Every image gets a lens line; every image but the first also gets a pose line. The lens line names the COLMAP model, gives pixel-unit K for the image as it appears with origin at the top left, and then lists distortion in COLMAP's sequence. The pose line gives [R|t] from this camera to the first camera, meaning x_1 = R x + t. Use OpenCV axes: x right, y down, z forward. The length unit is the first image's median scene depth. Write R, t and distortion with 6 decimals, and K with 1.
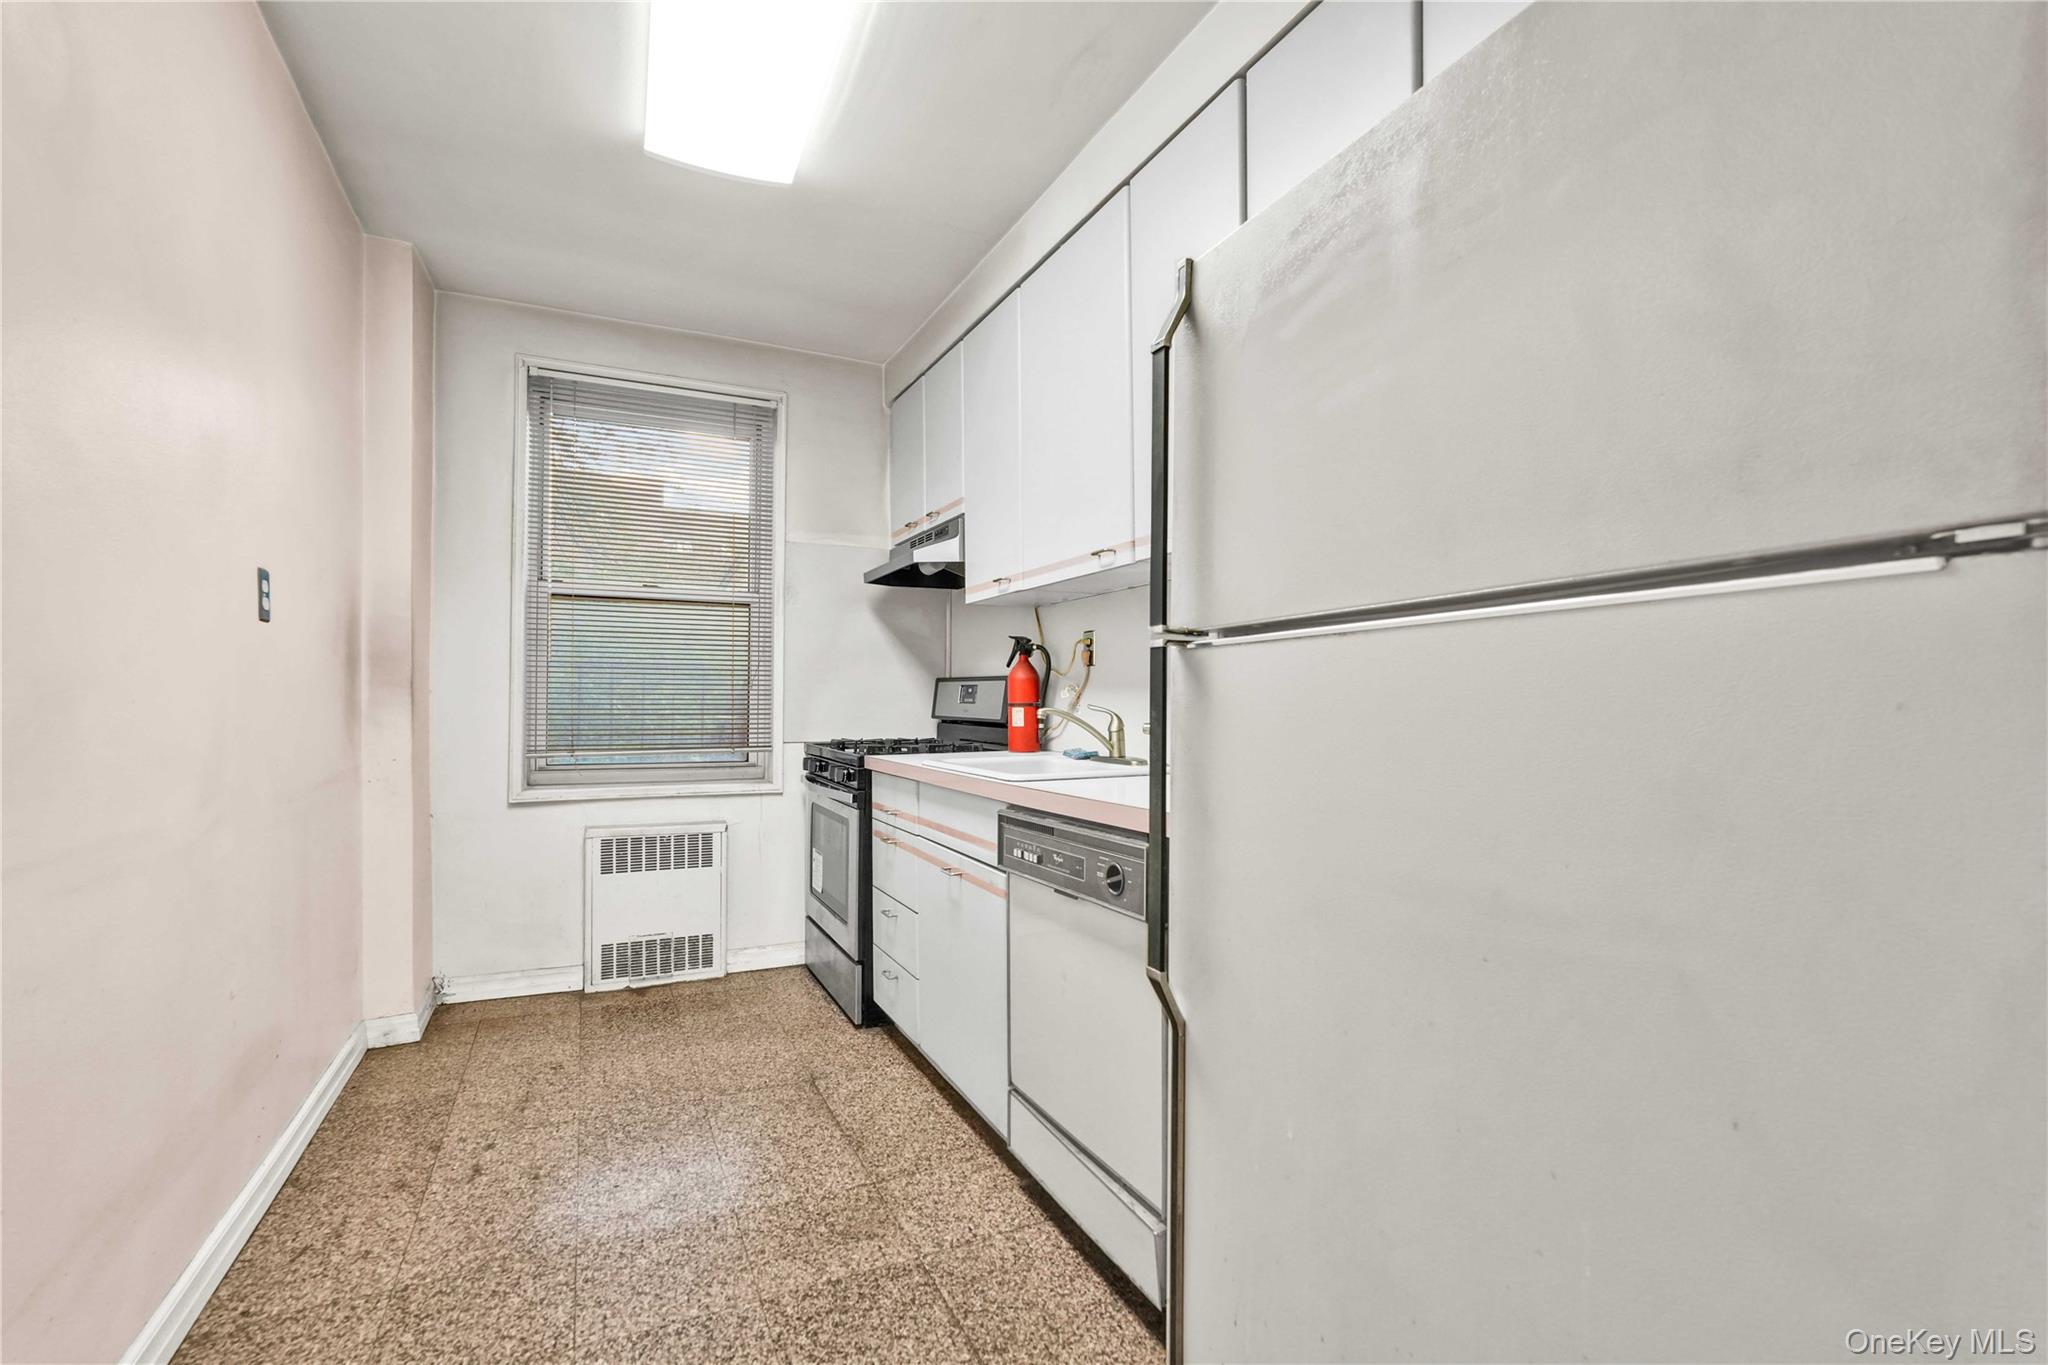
lens RADIAL K [[882.4, 0, 1025.6], [0, 882.4, 683.6], [0, 0, 1]] dist [-0.000988, 0.000102]
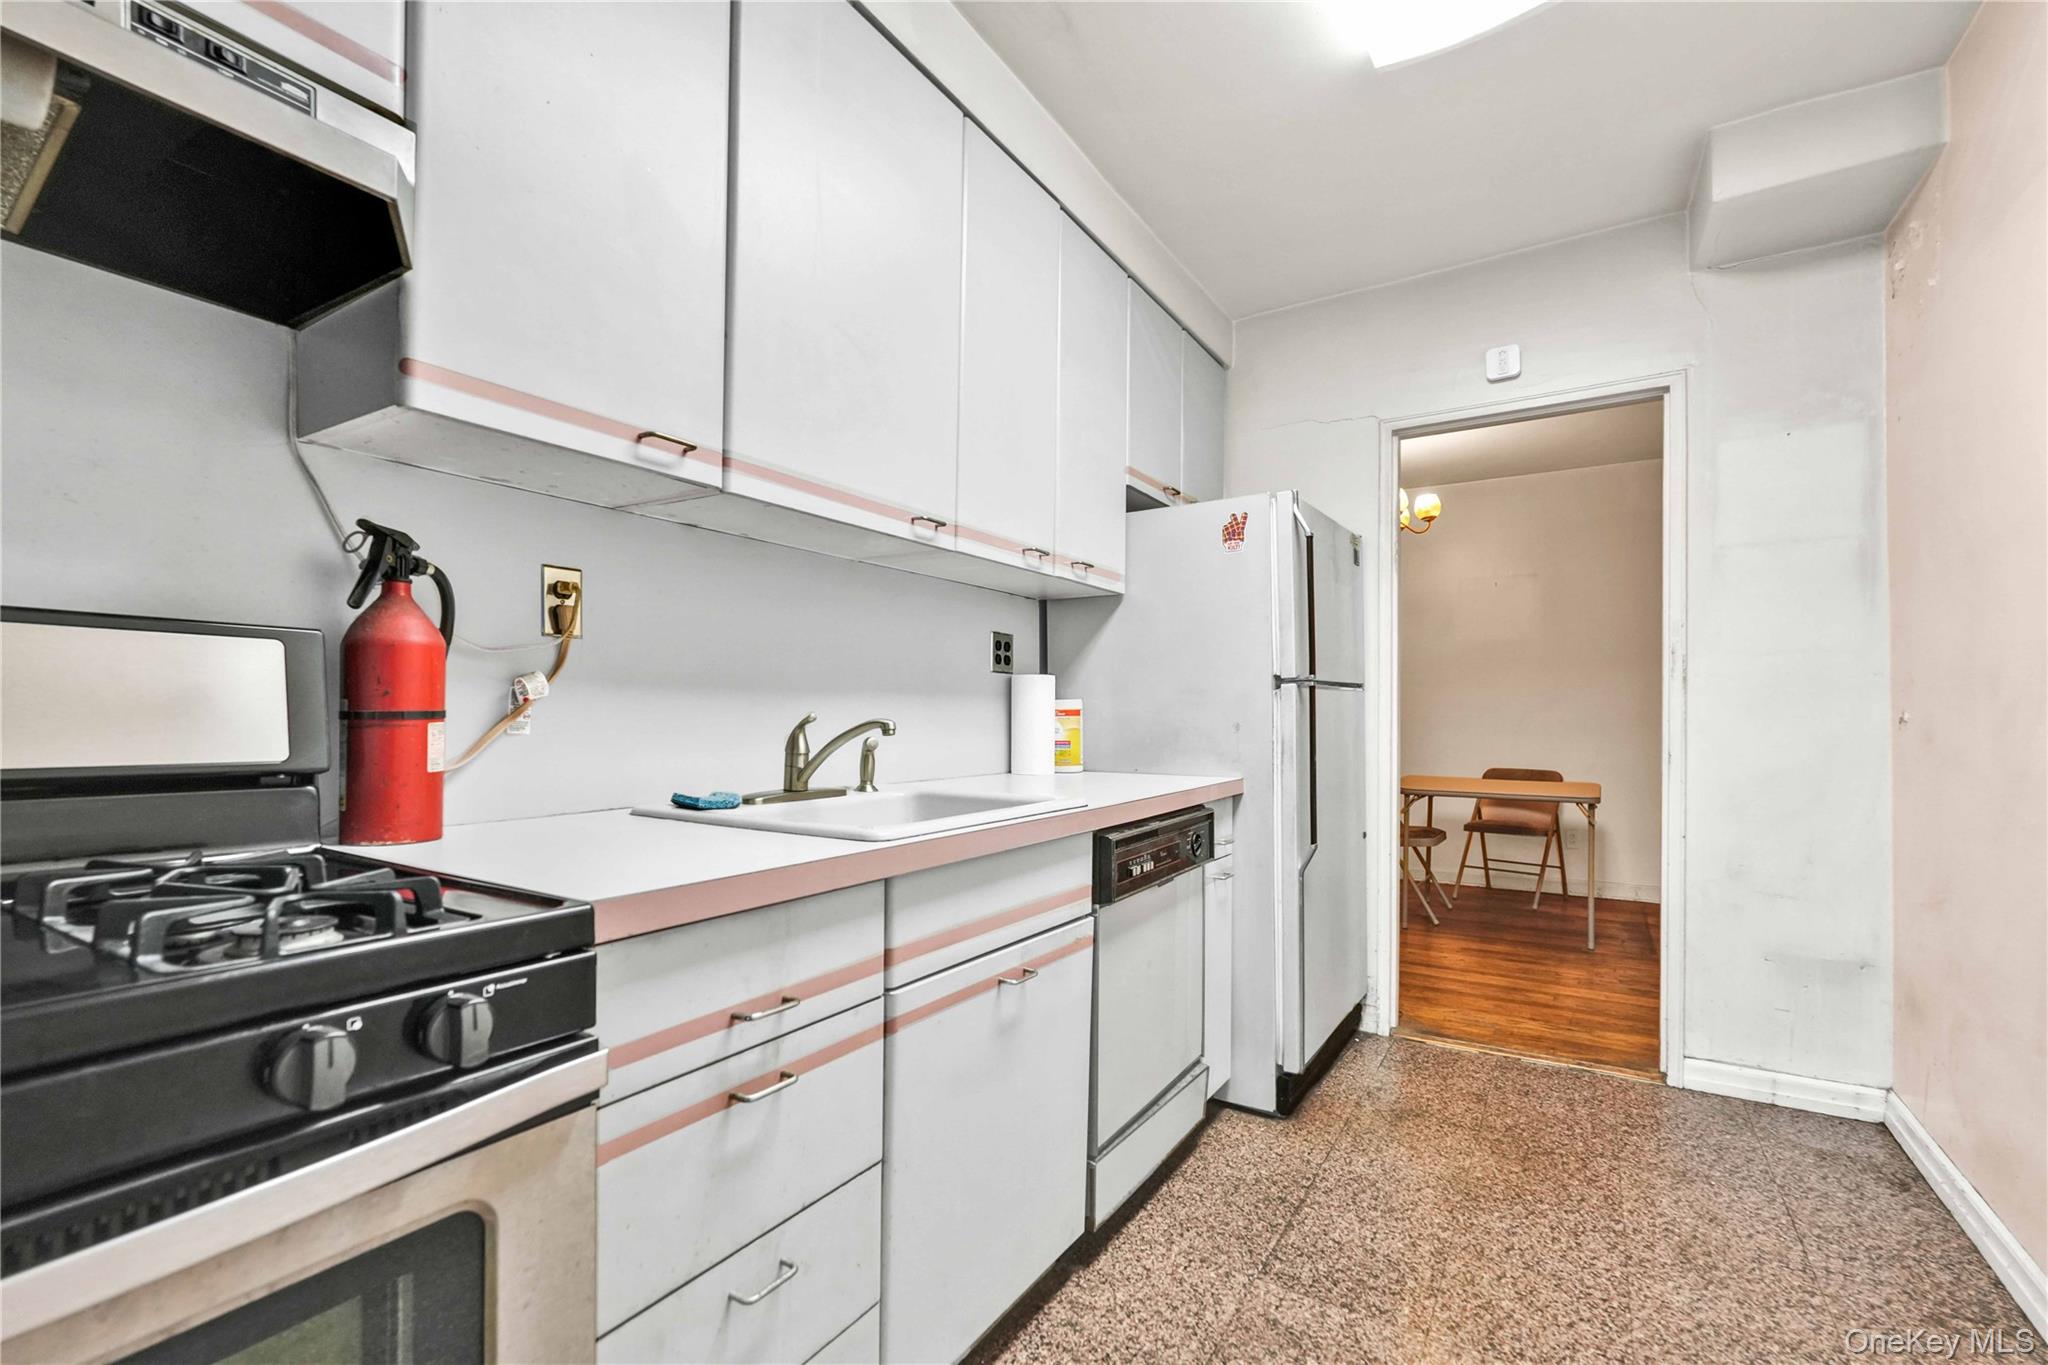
lens RADIAL K [[899.3, 0, 1020.0], [0, 899.3, 689.3], [0, 0, 1]] dist [-0.006025, 0.002838]
pose [[-0.515941, 0.004932, 0.856610, -0.866984], [-0.030555, 0.999241, -0.024157, 0.028479], [-0.856079, -0.038637, -0.515398, 1.813974]]
